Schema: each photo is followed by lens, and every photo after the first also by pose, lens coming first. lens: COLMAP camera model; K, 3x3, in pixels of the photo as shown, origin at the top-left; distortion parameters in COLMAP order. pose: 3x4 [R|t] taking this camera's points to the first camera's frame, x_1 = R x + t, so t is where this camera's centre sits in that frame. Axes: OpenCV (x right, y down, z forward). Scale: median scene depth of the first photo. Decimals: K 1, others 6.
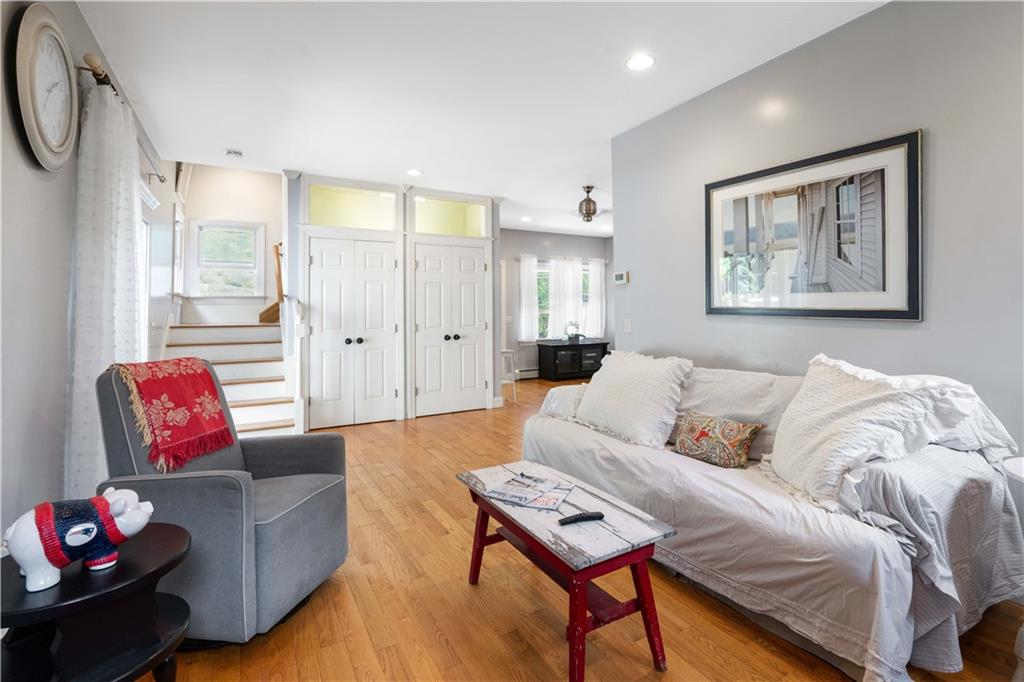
lens RADIAL K [[468.6, 0, 502.4], [0, 468.6, 299.9], [0, 0, 1]] dist [-0.009370, -0.000492]
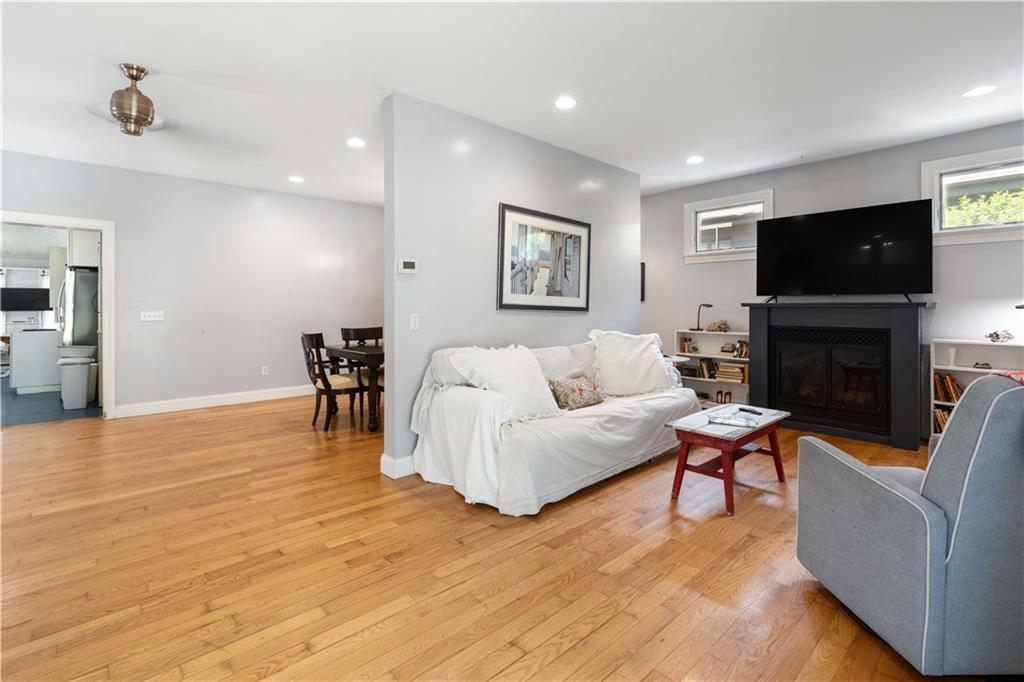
lens RADIAL K [[468.6, 0, 530.4], [0, 468.6, 310.8], [0, 0, 1]] dist [-0.009370, -0.000492]
pose [[-0.251174, 0.002639, 0.967938, -0.949940], [-0.026317, 0.999608, -0.009554, 0.055494], [-0.967584, -0.027873, -0.251006, 1.514950]]
